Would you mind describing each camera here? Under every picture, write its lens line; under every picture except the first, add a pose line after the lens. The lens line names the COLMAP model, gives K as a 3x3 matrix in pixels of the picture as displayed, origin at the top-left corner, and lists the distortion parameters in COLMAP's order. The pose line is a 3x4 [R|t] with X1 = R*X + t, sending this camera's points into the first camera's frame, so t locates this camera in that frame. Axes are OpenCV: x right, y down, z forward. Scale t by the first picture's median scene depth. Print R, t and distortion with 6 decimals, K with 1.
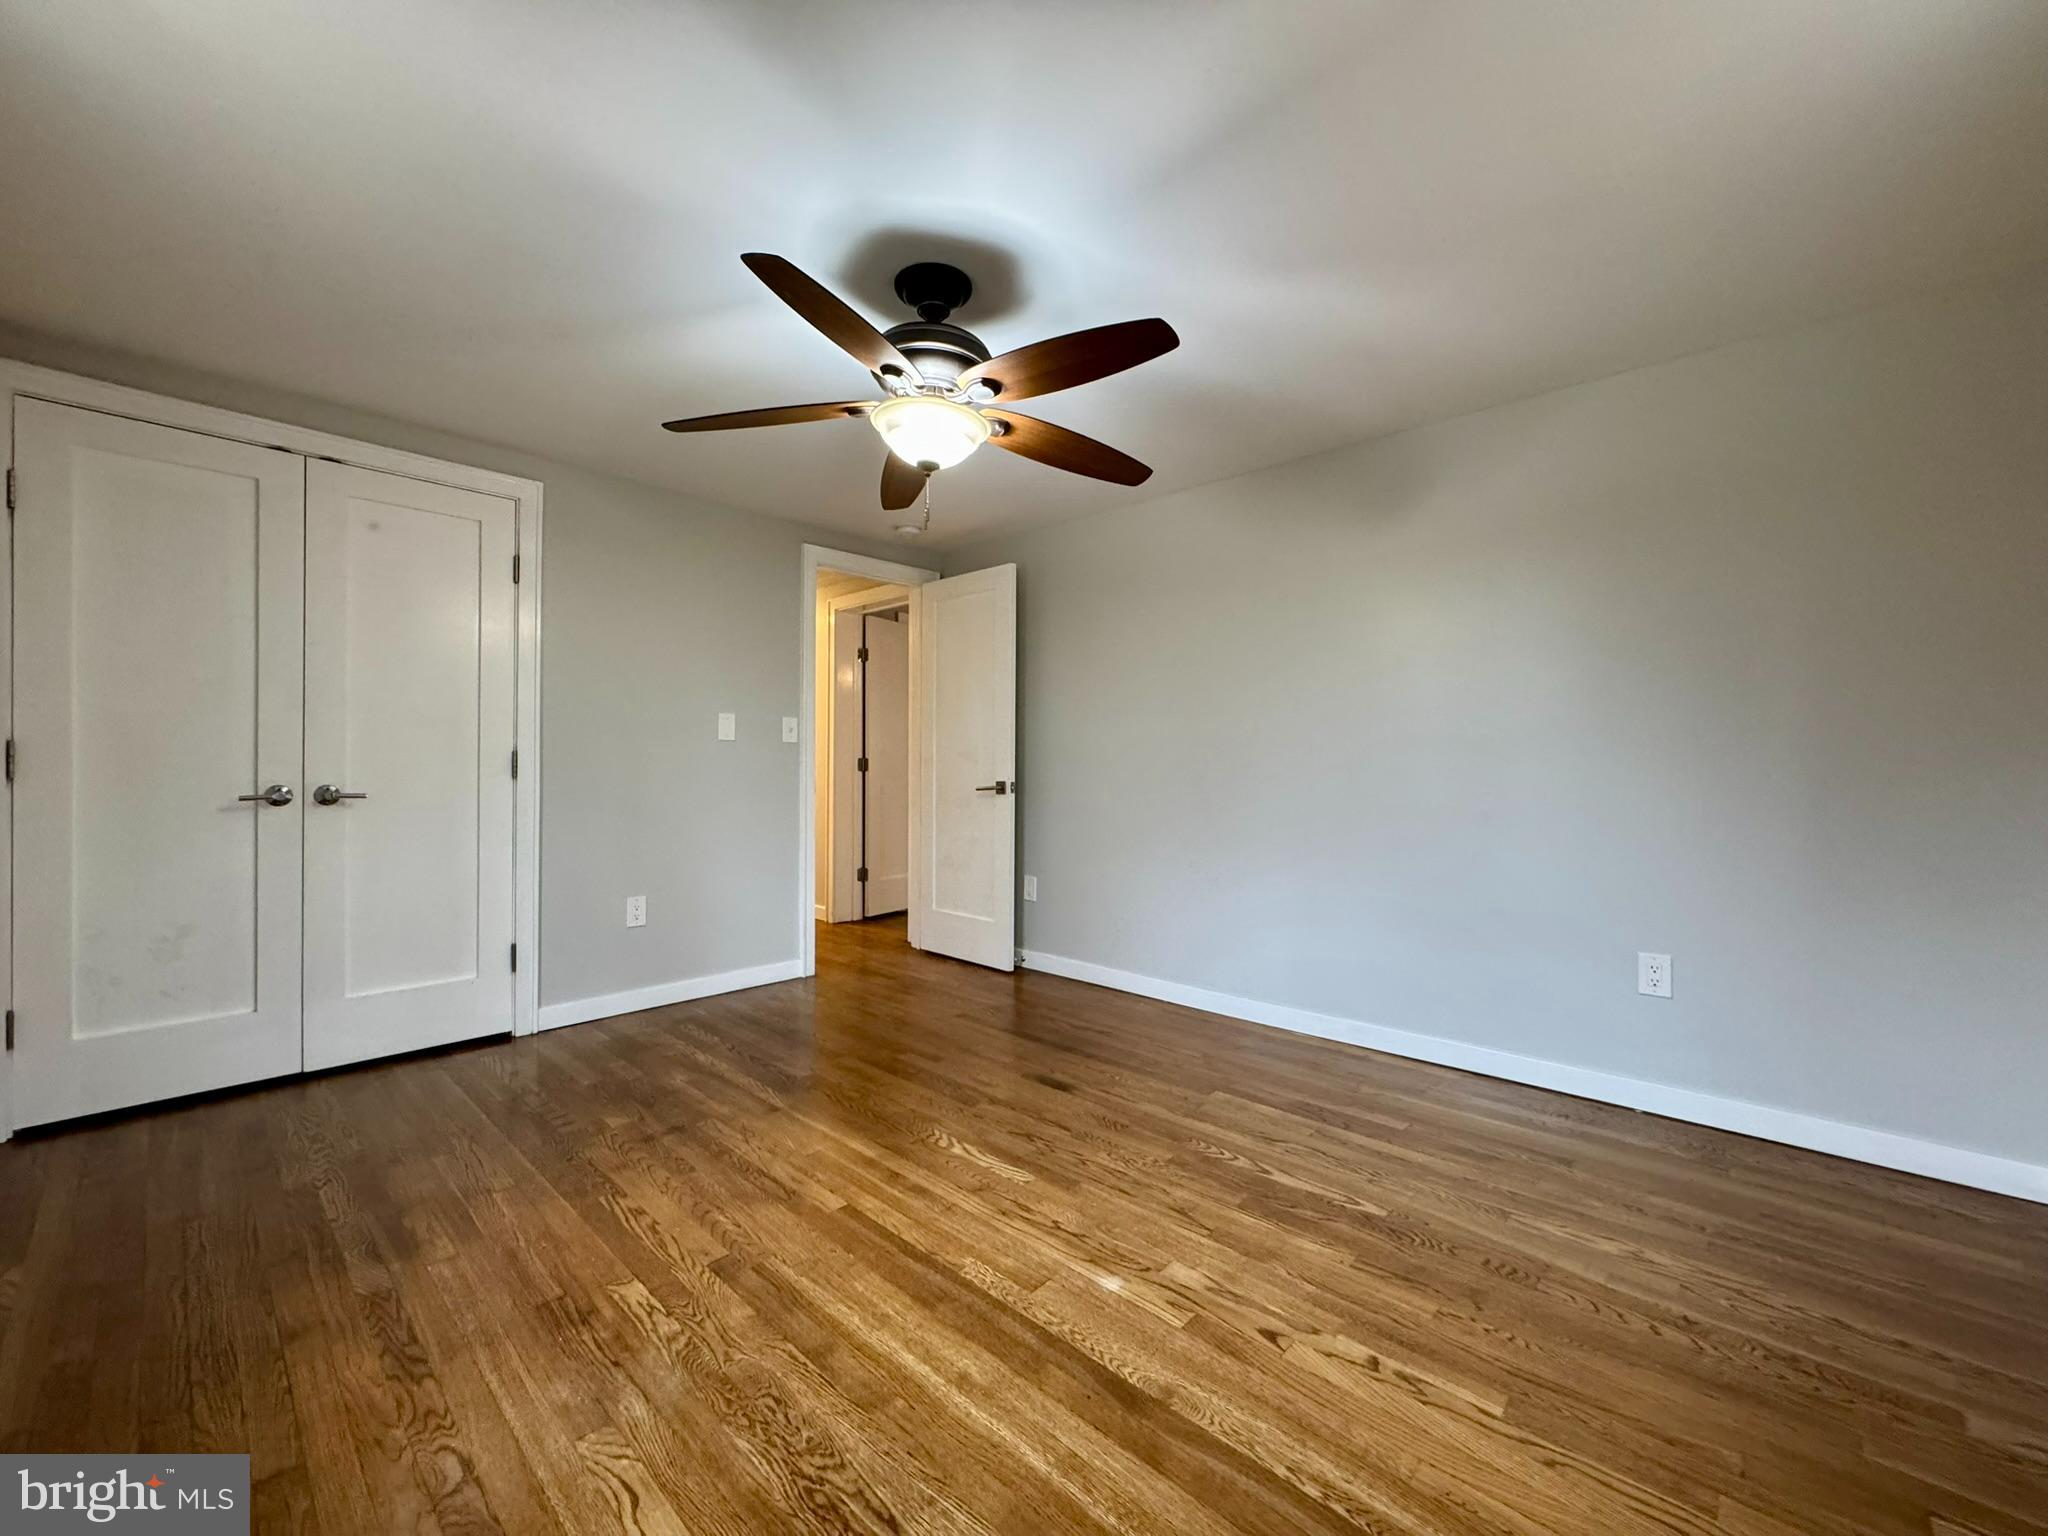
lens RADIAL K [[814.7, 0, 1021.4], [0, 814.7, 768.9], [0, 0, 1]] dist [-0.000593, -0.000089]
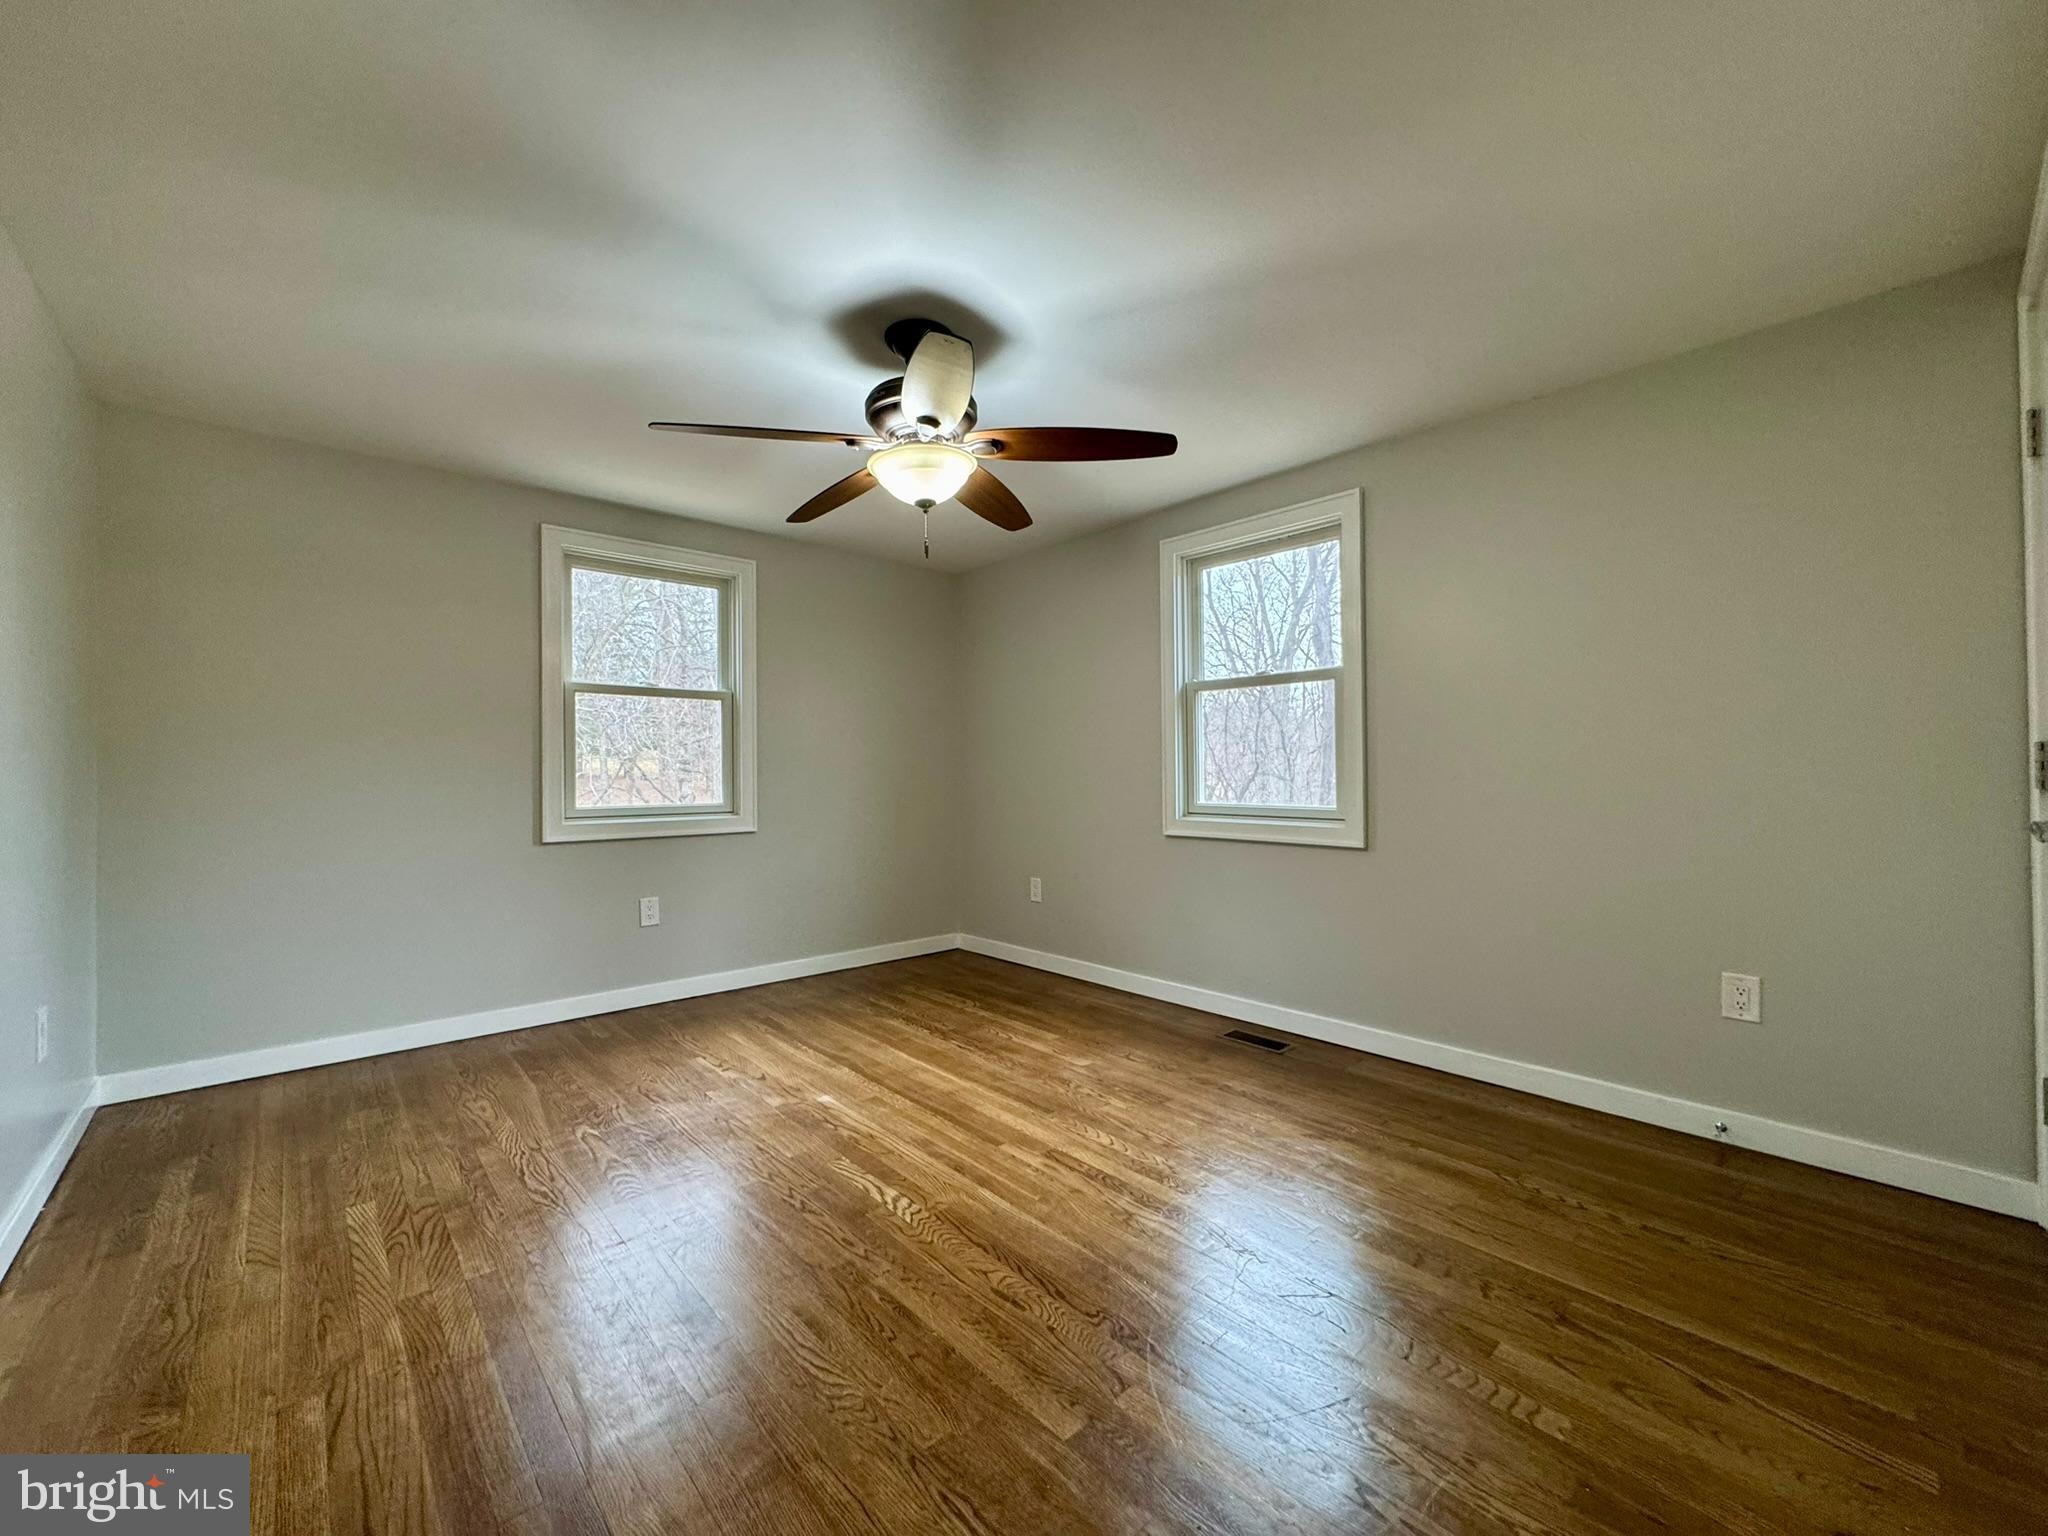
lens RADIAL K [[814.7, 0, 1021.4], [0, 814.7, 768.9], [0, 0, 1]] dist [-0.000593, -0.000089]
pose [[-0.996747, 0.004063, 0.080491, -0.427832], [0.003938, 0.999991, -0.001719, -0.014709], [-0.080498, -0.001397, -0.996754, 2.701559]]
